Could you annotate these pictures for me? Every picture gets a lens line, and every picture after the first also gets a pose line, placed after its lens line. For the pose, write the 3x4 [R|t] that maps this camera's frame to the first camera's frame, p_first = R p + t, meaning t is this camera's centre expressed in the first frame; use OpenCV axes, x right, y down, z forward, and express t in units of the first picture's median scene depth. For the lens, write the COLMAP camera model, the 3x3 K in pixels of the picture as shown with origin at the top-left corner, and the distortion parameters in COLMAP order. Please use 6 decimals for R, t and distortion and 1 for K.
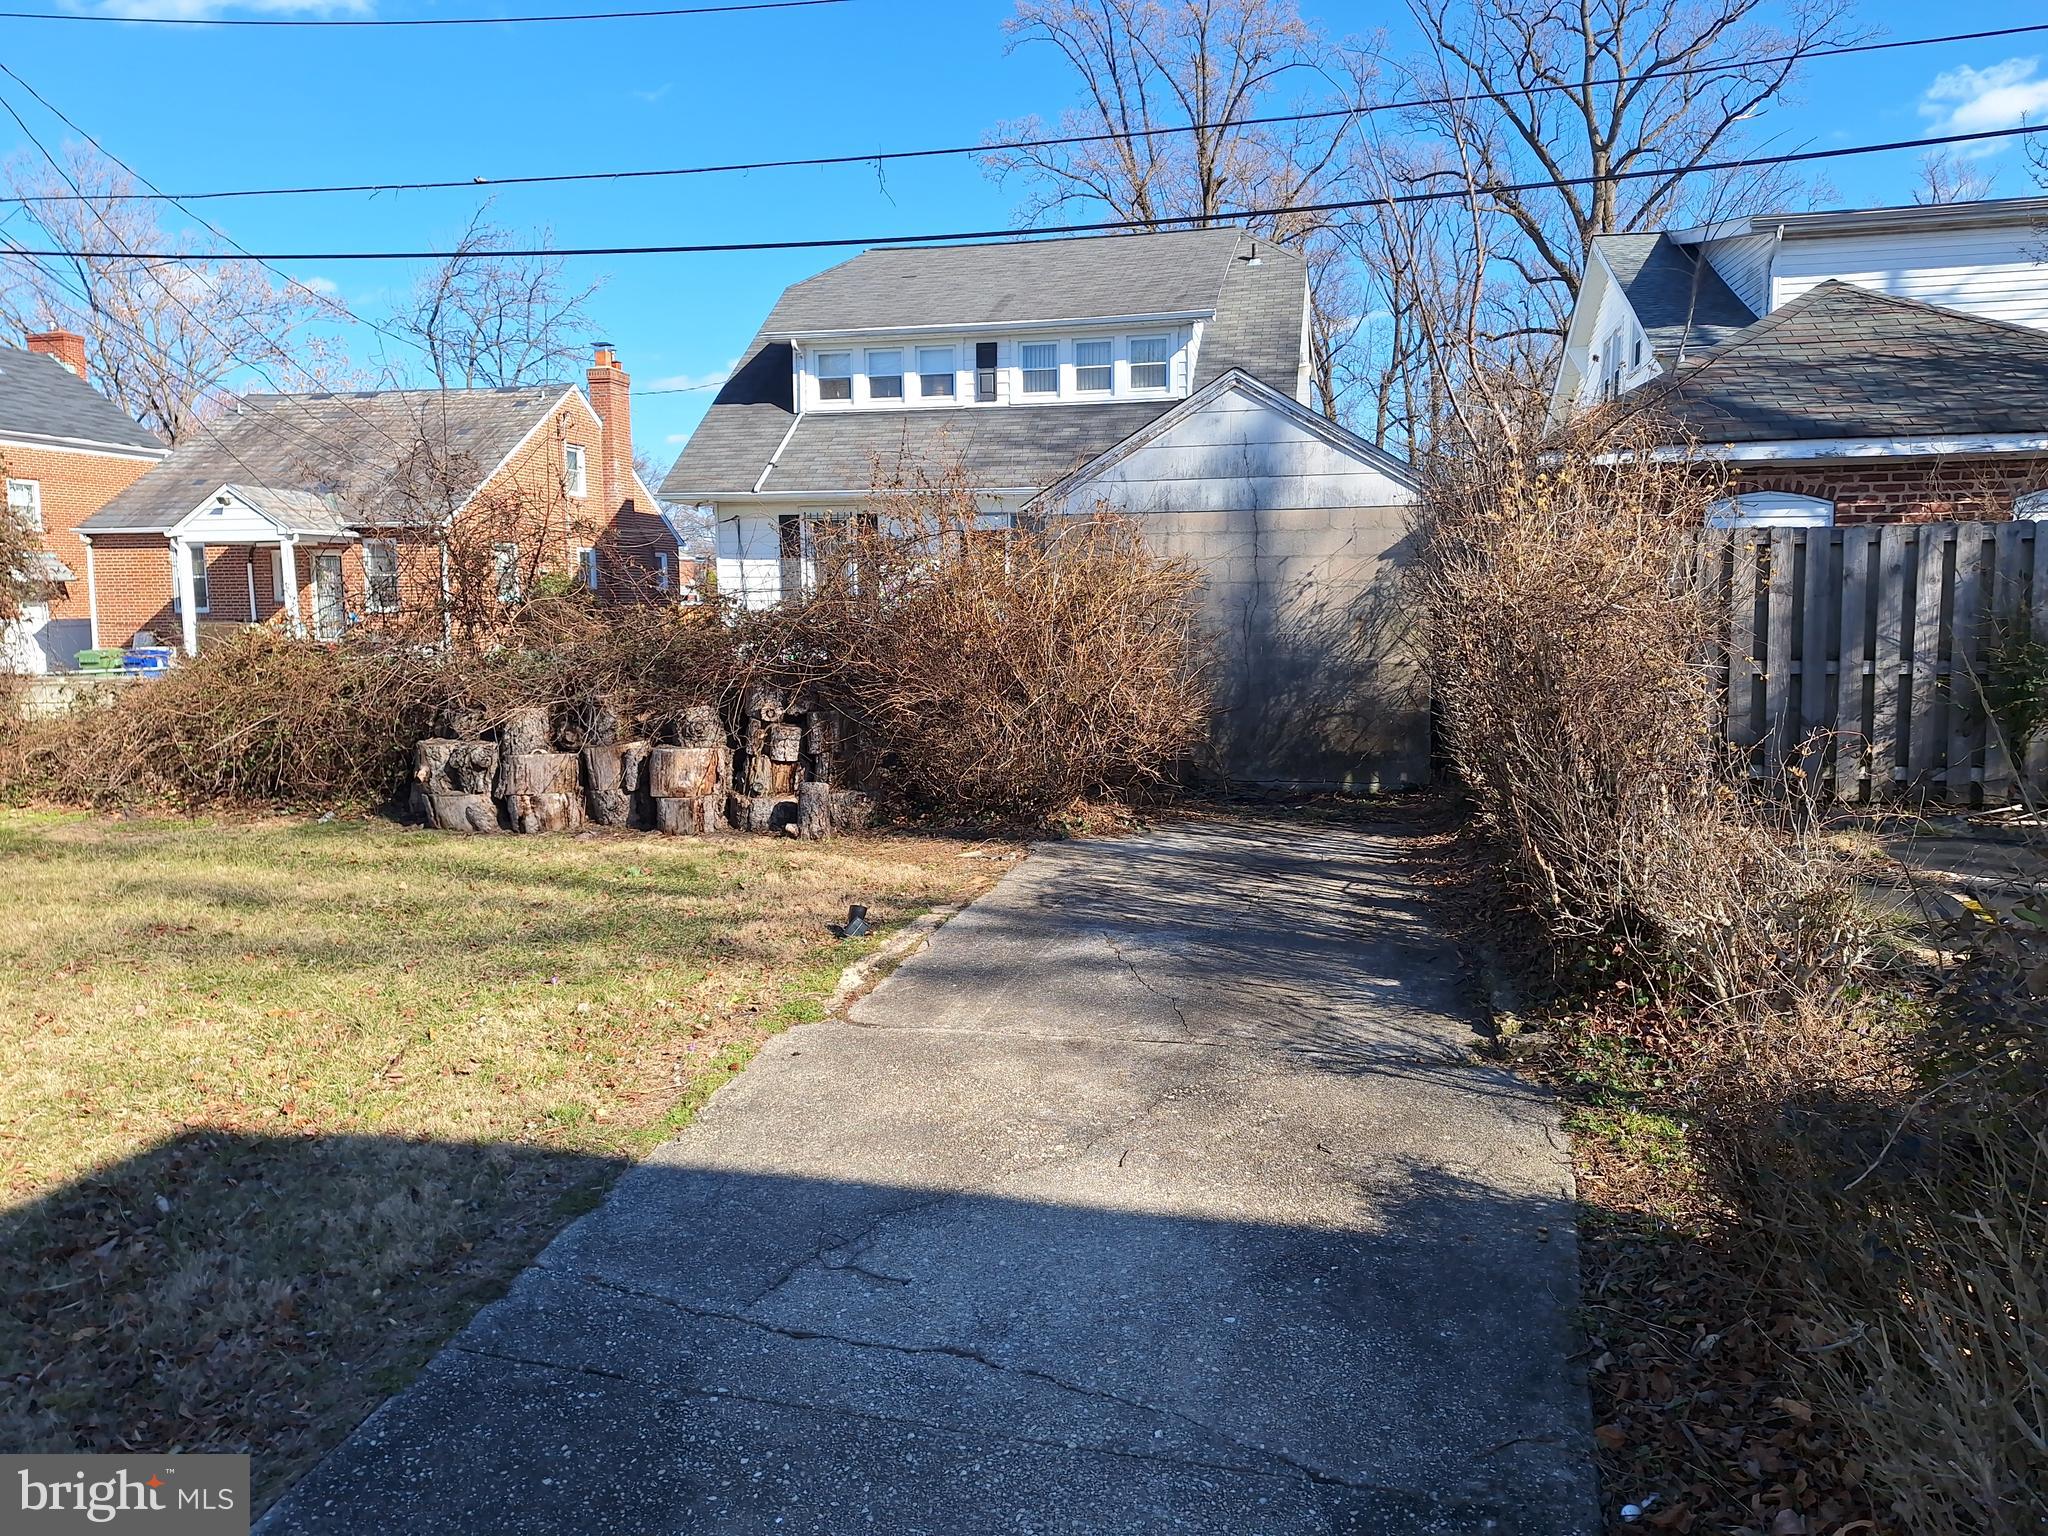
lens RADIAL K [[1408.9, 0, 1037.7], [0, 1408.9, 731.6], [0, 0, 1]] dist [0.083510, -0.084777]
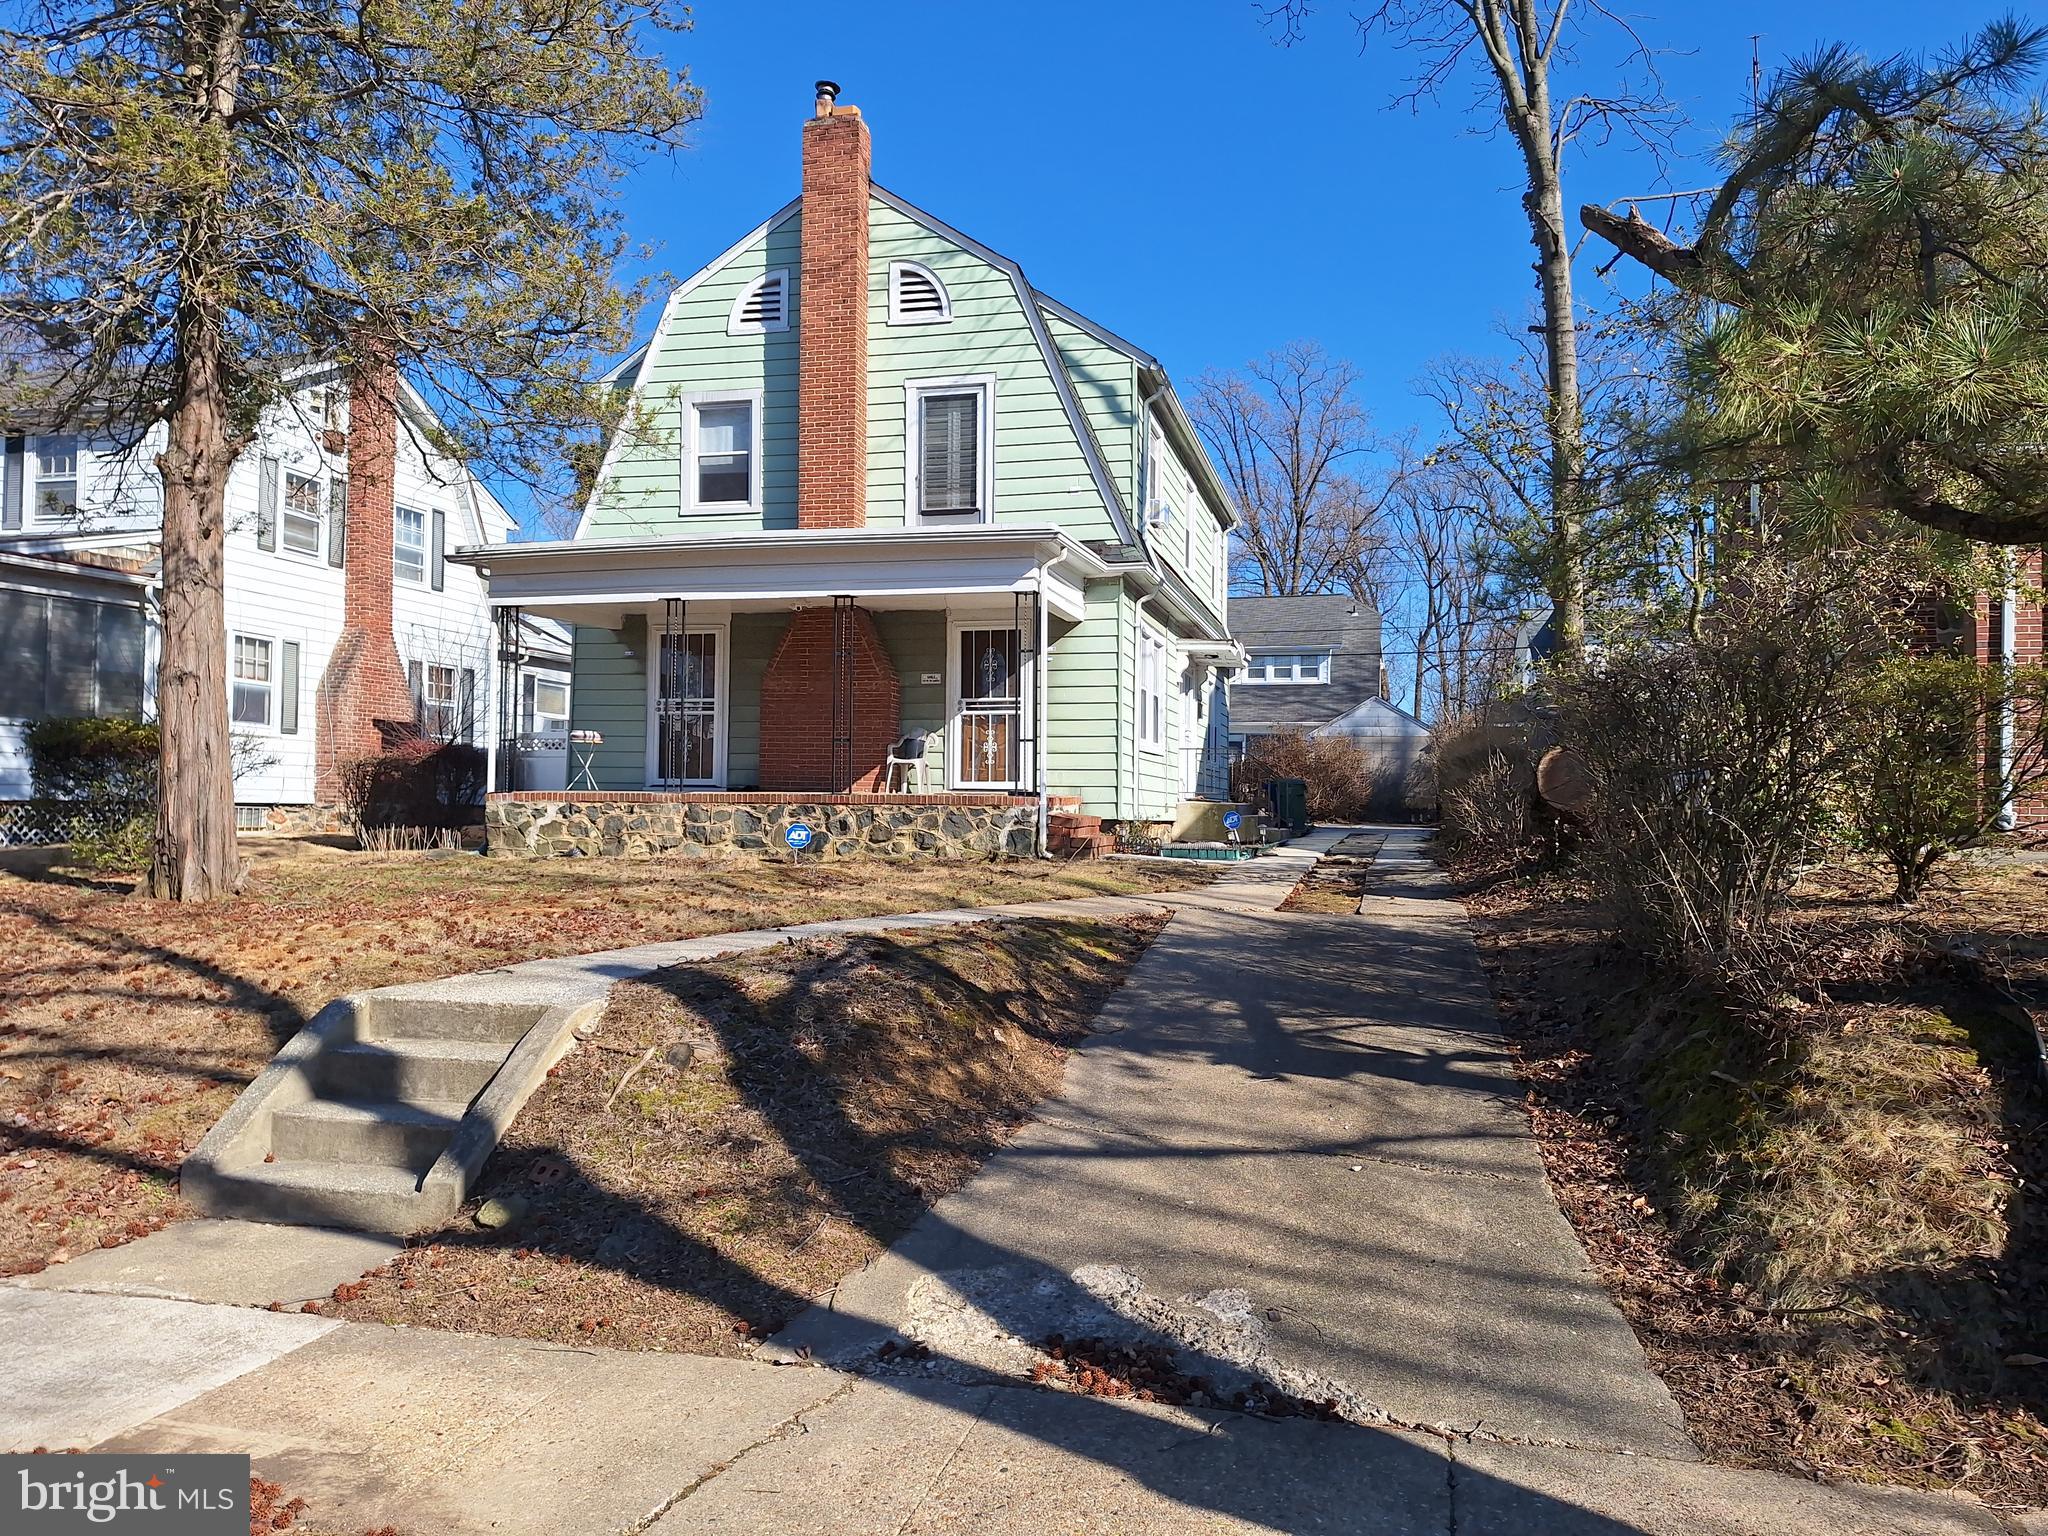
lens RADIAL K [[1408.9, 0, 1032.3], [0, 1408.9, 771.9], [0, 0, 1]] dist [0.083510, -0.084777]
pose [[0.999242, 0.021723, -0.032302, -0.519902], [-0.025518, 0.992185, -0.122135, 0.333116], [0.029397, 0.122867, 0.991988, -2.177942]]
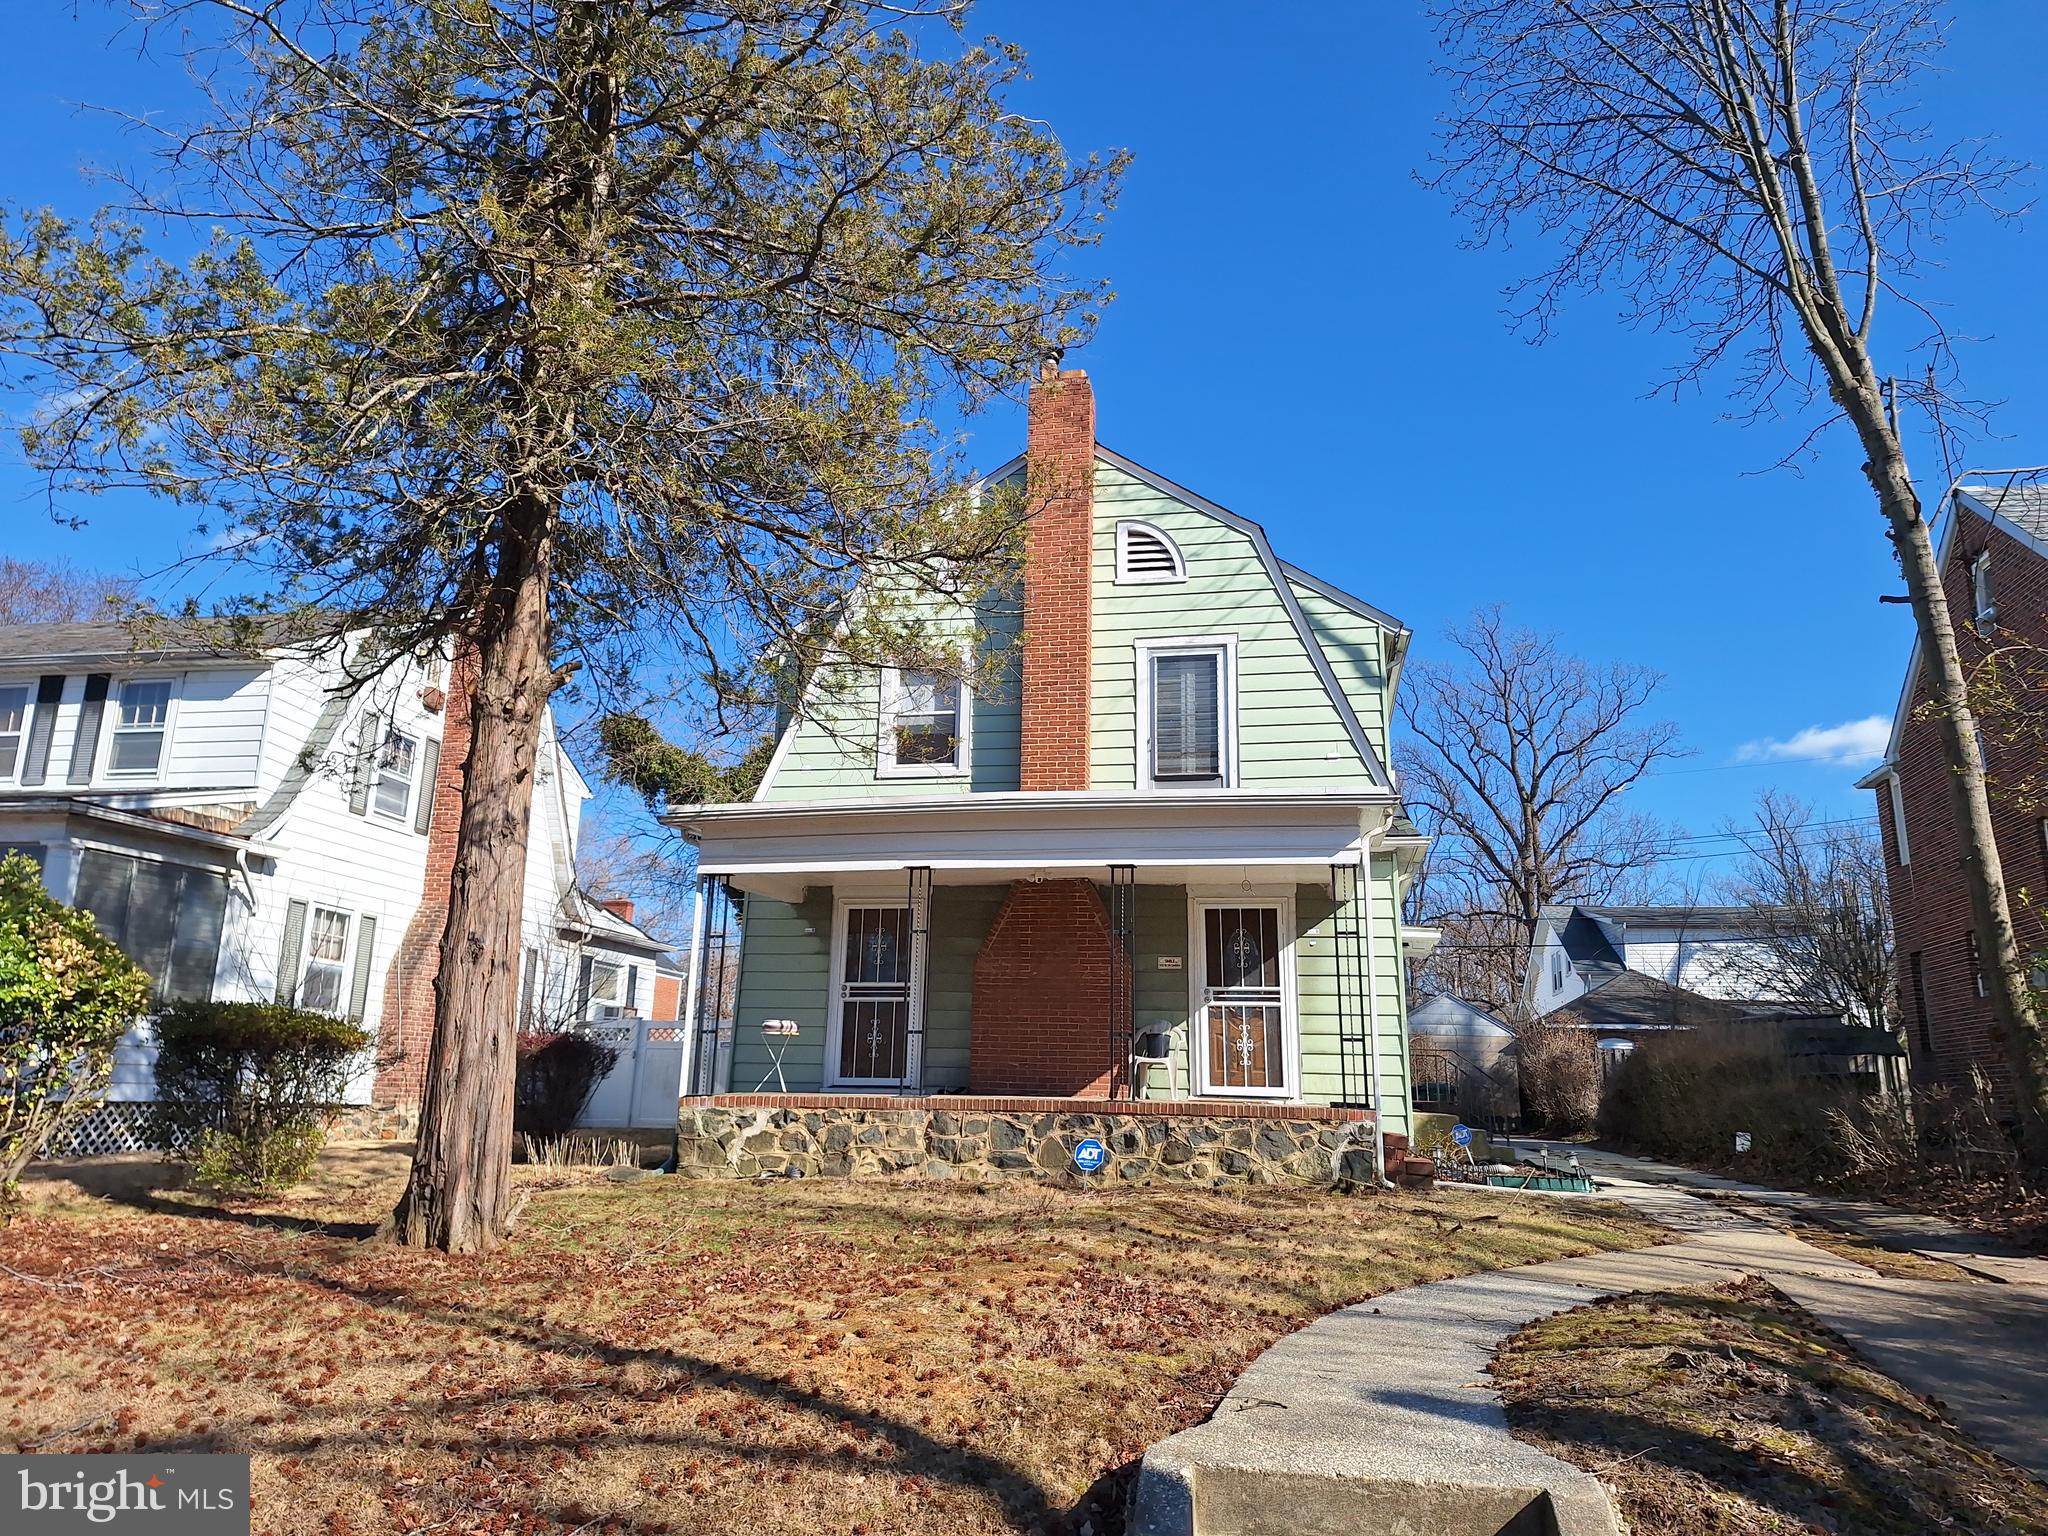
lens RADIAL K [[1408.9, 0, 1016.0], [0, 1408.9, 747.8], [0, 0, 1]] dist [0.083510, -0.084777]
pose [[0.999169, 0.037134, 0.016818, -0.839426], [-0.029292, 0.940936, -0.337316, 0.313911], [-0.028351, 0.336543, 0.941241, -2.015349]]
